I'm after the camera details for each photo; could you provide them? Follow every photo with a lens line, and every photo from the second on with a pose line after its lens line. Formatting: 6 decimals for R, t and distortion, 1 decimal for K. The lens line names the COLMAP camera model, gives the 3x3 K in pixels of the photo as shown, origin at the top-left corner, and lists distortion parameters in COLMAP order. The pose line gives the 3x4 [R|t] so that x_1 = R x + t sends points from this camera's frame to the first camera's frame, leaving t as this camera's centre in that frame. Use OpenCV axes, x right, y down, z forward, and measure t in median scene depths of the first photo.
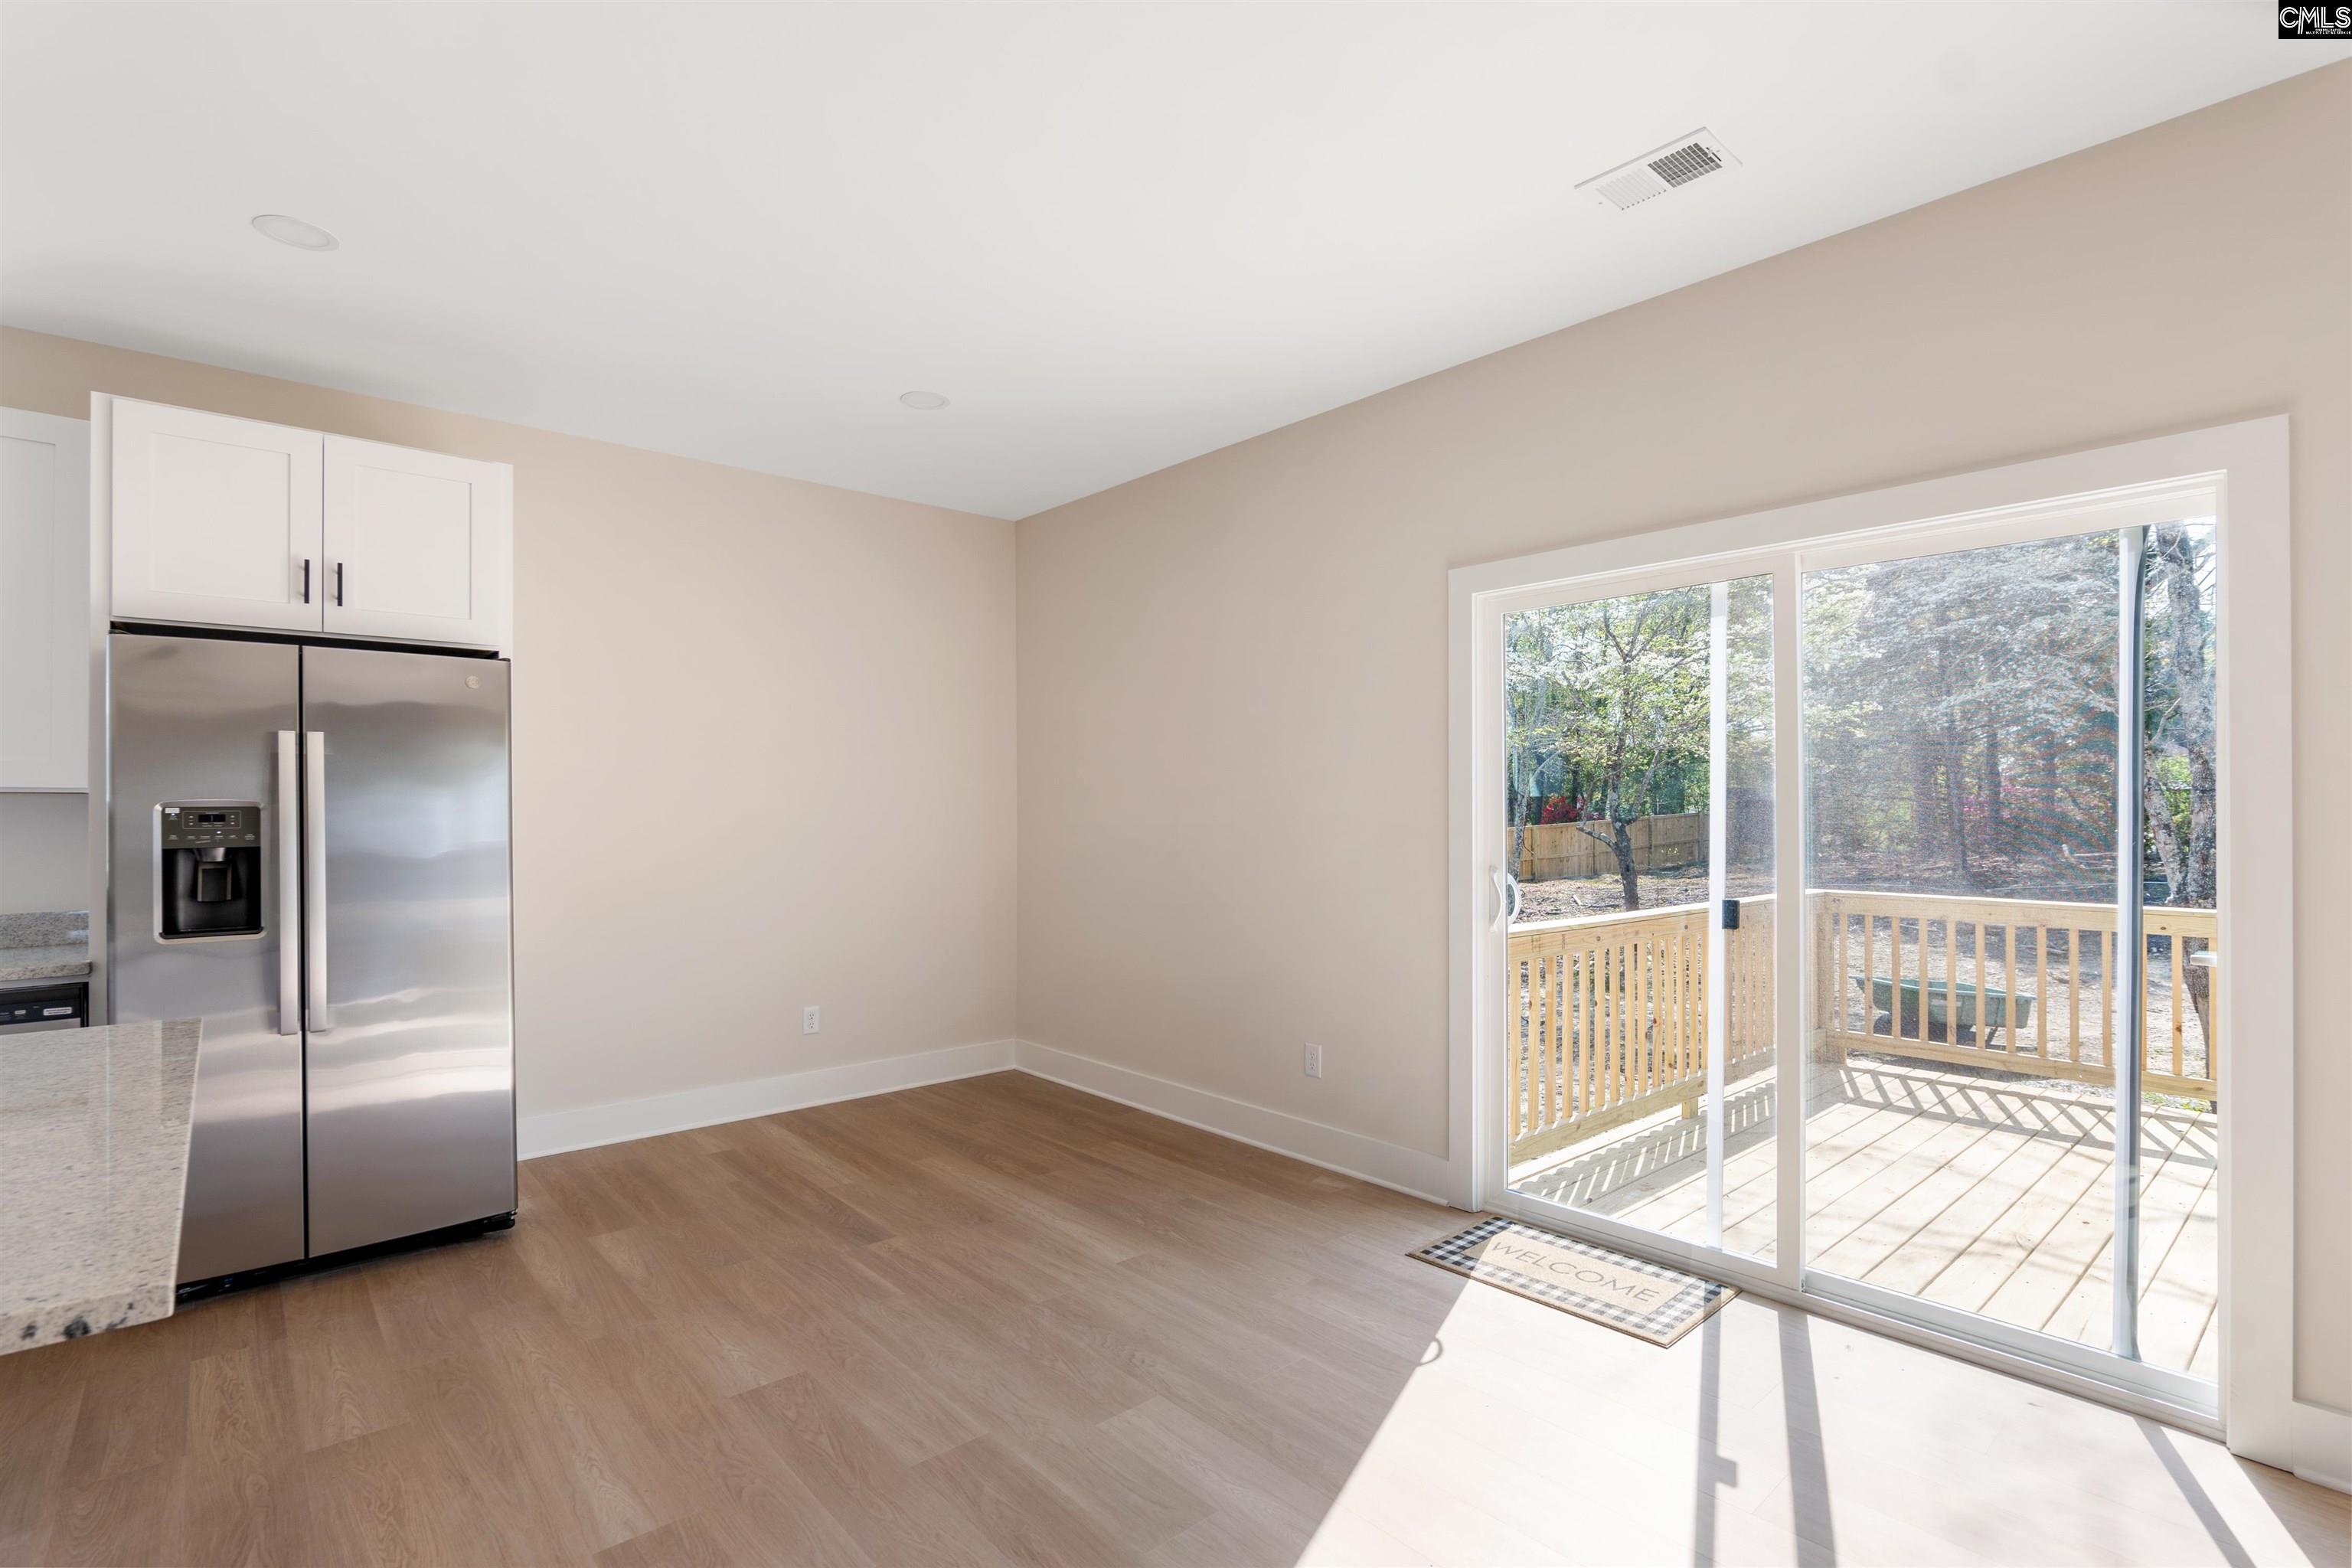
lens RADIAL K [[1100.1, 0, 1175.9], [0, 1100.1, 799.5], [0, 0, 1]] dist [-0.015494, 0.001303]
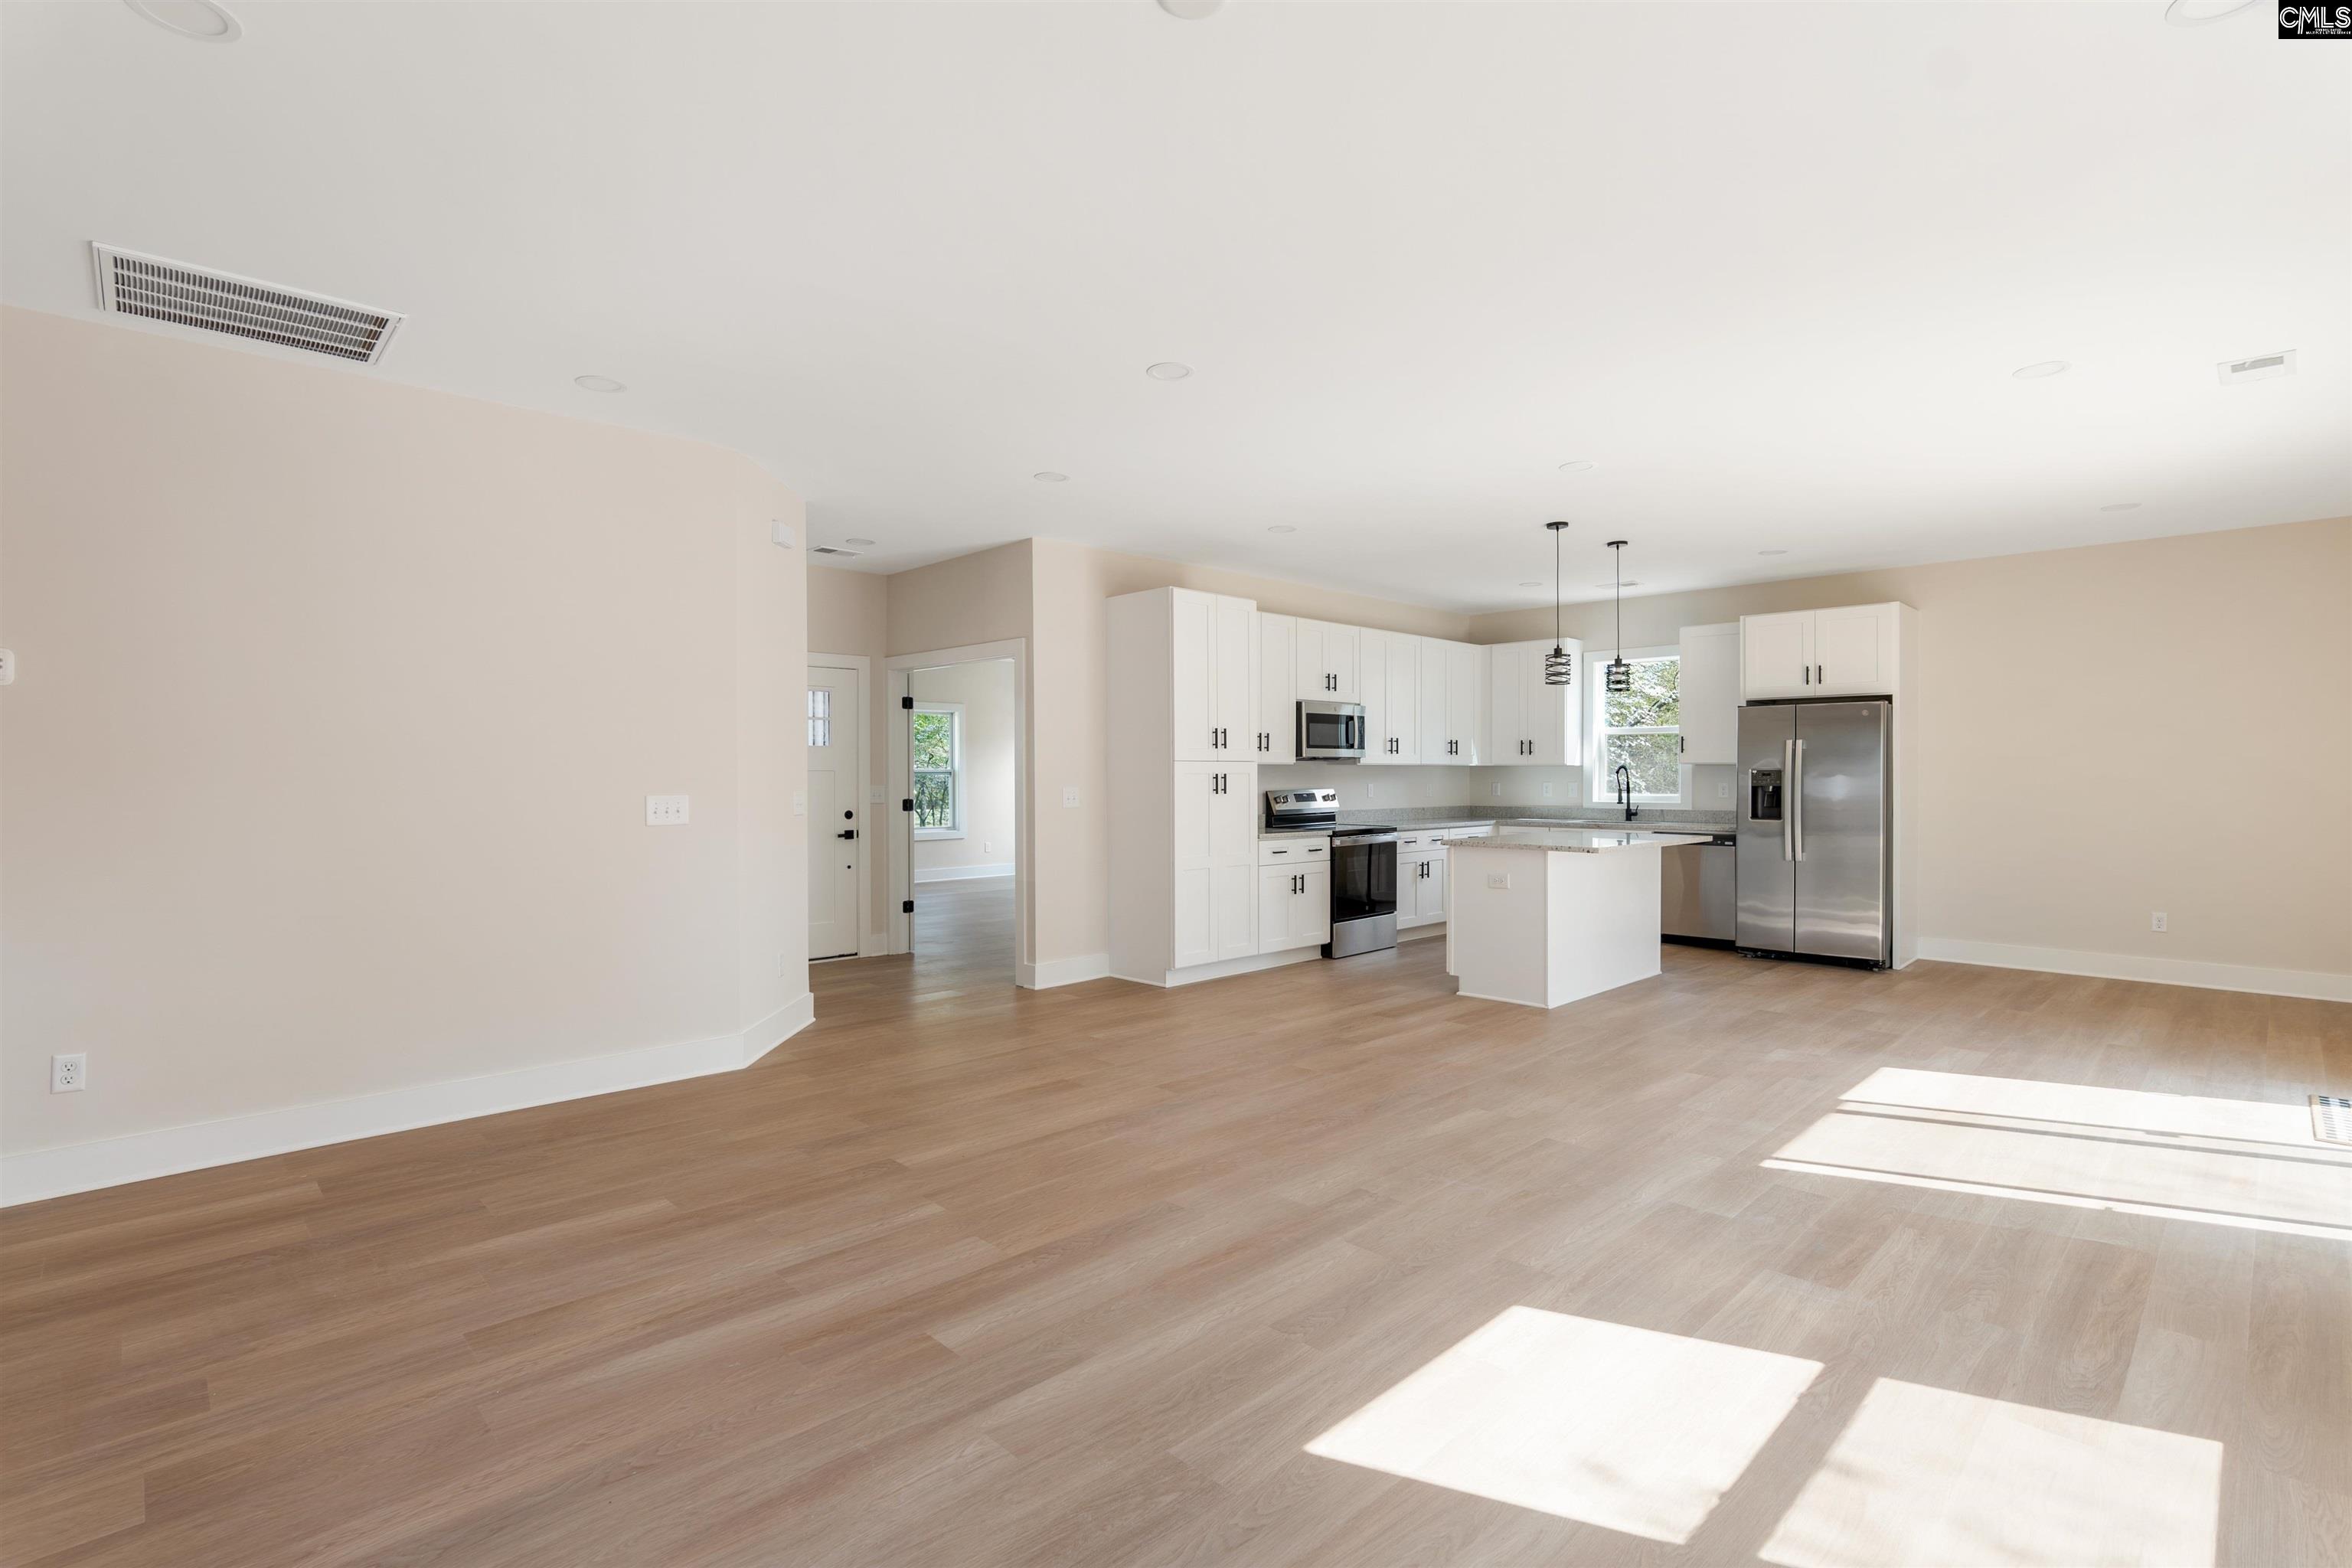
lens RADIAL K [[1101.5, 0, 1185.3], [0, 1101.5, 774.7], [0, 0, 1]] dist [-0.001417, 0.000188]
pose [[0.061539, 0.006732, -0.998082, 1.573434], [0.007192, 0.999948, 0.007188, -0.010635], [0.998079, -0.007621, 0.061488, -0.526873]]
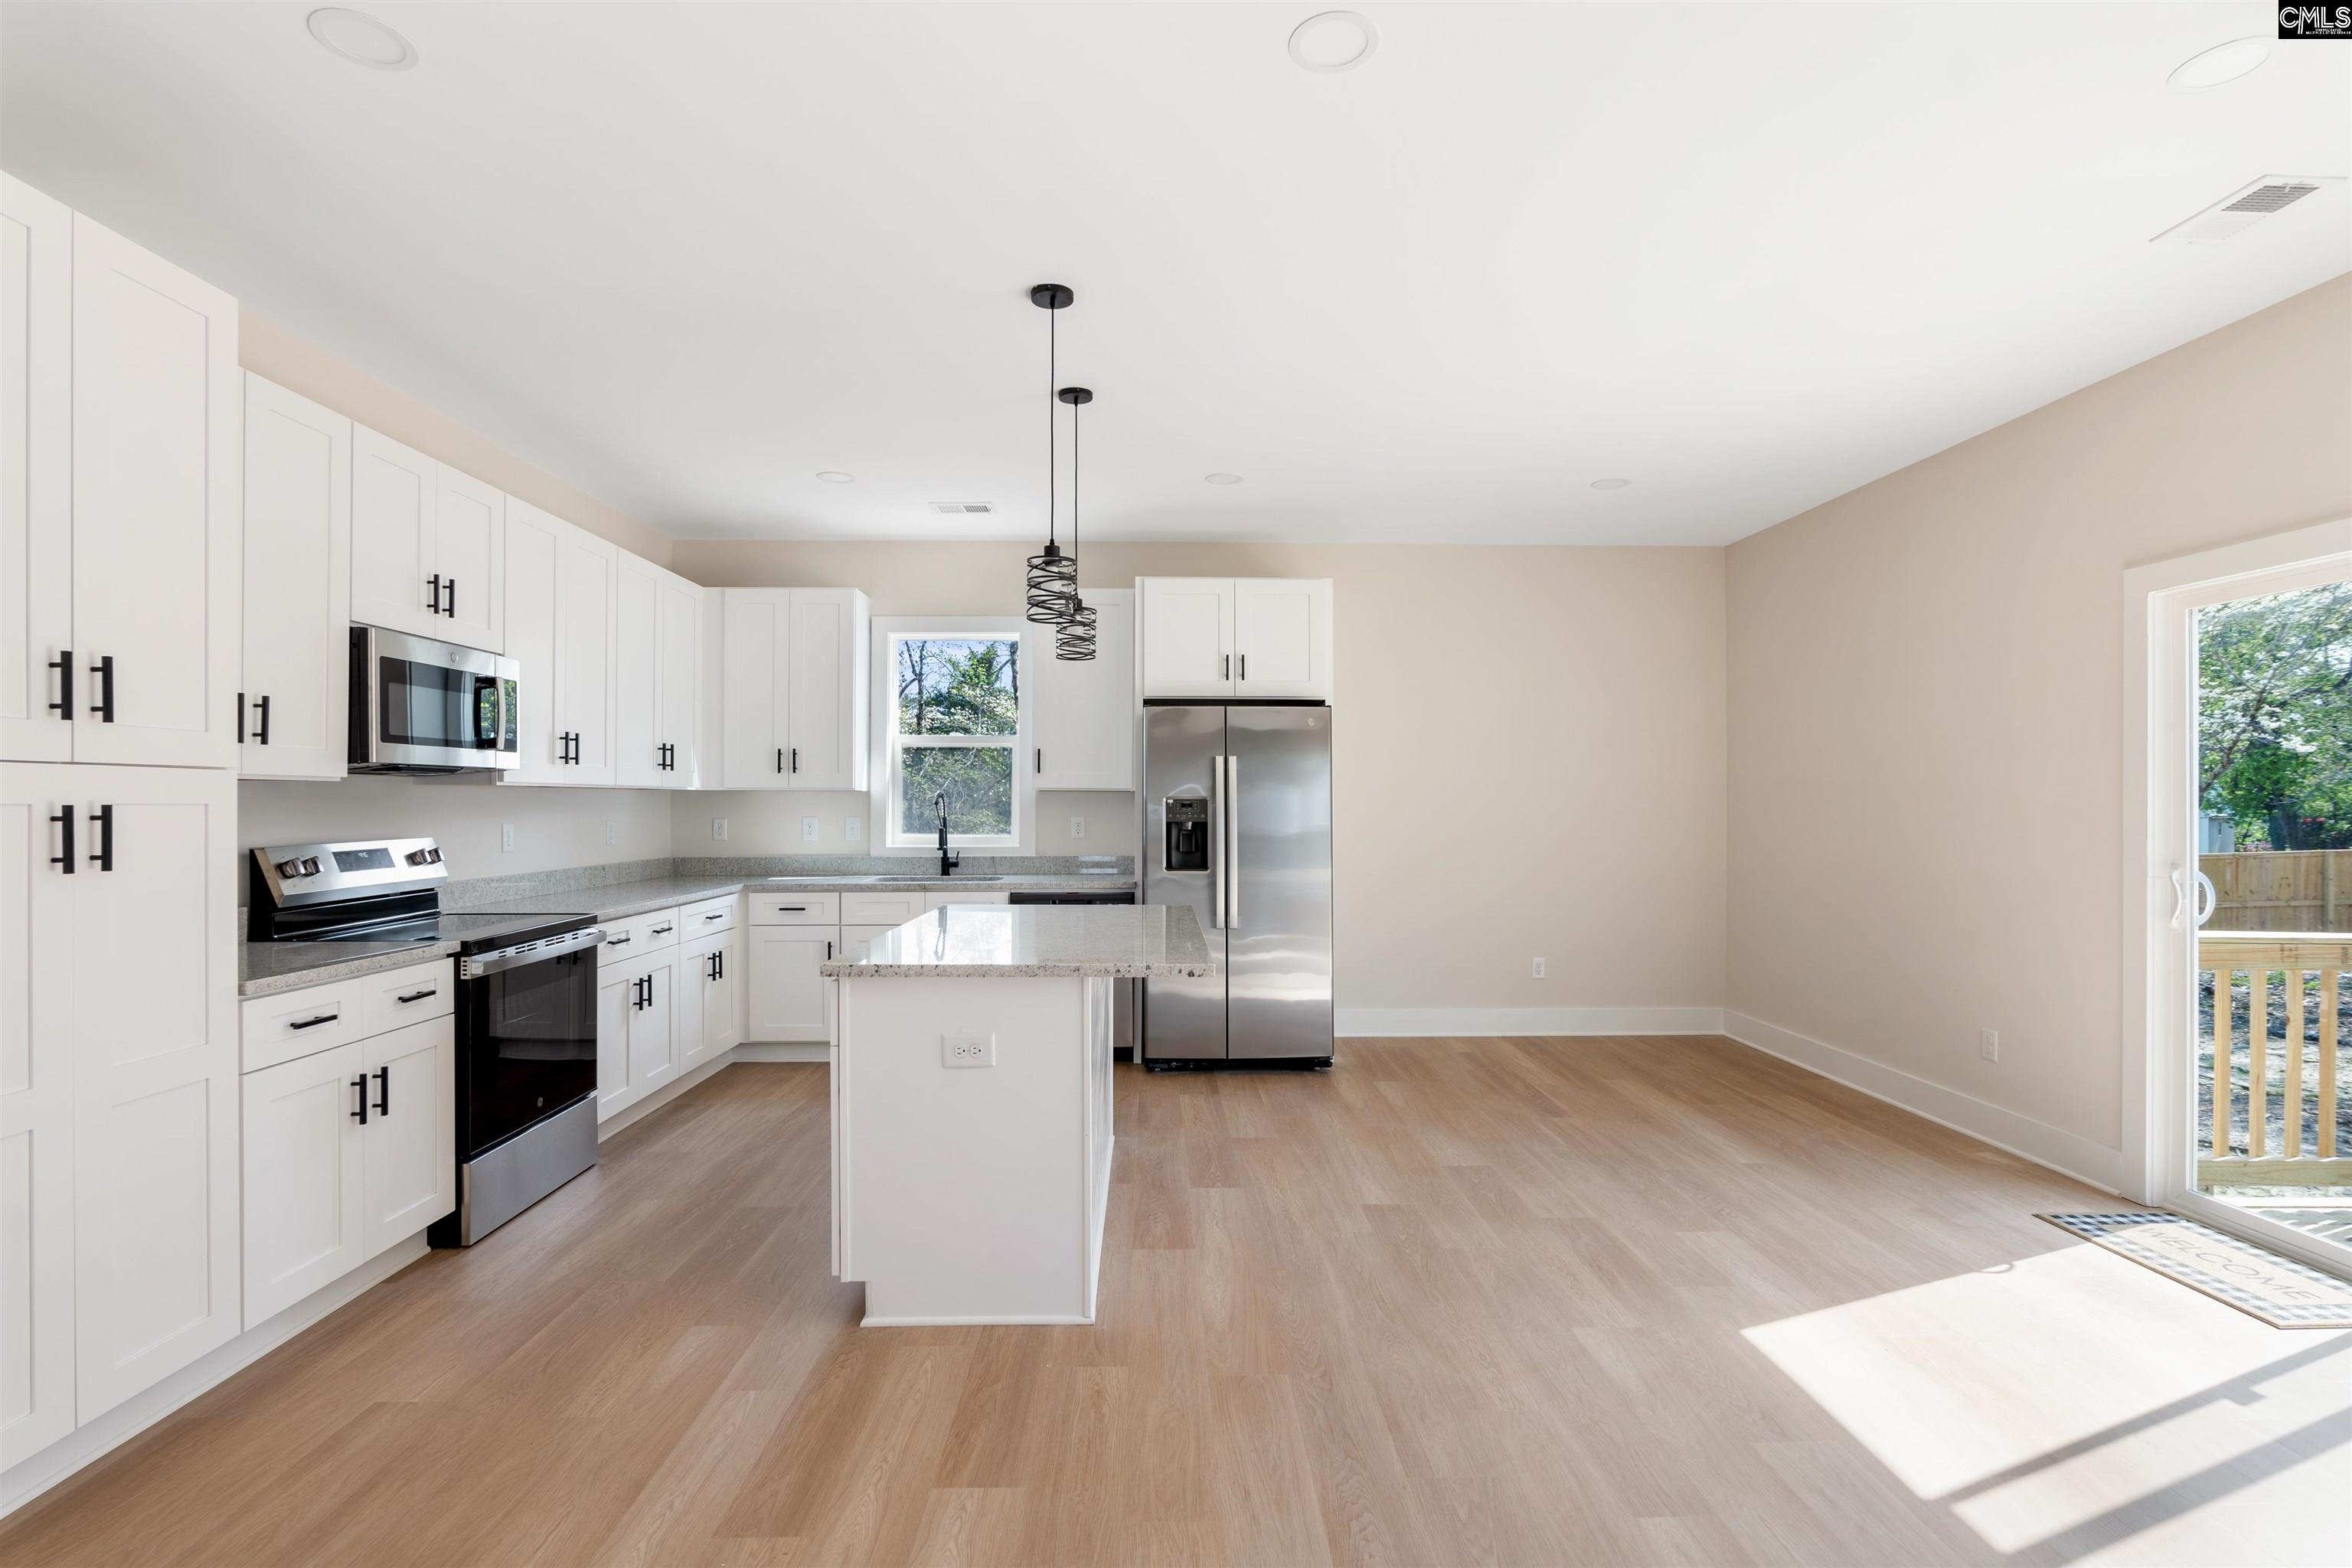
lens RADIAL K [[1109.1, 0, 1170.0], [0, 1109.1, 799.5], [0, 0, 1]] dist [-0.020111, 0.007956]
pose [[0.762780, 0.004810, -0.646640, 0.267891], [-0.000634, 0.999977, 0.006691, -0.004796], [0.646658, -0.004694, 0.762766, -0.398935]]
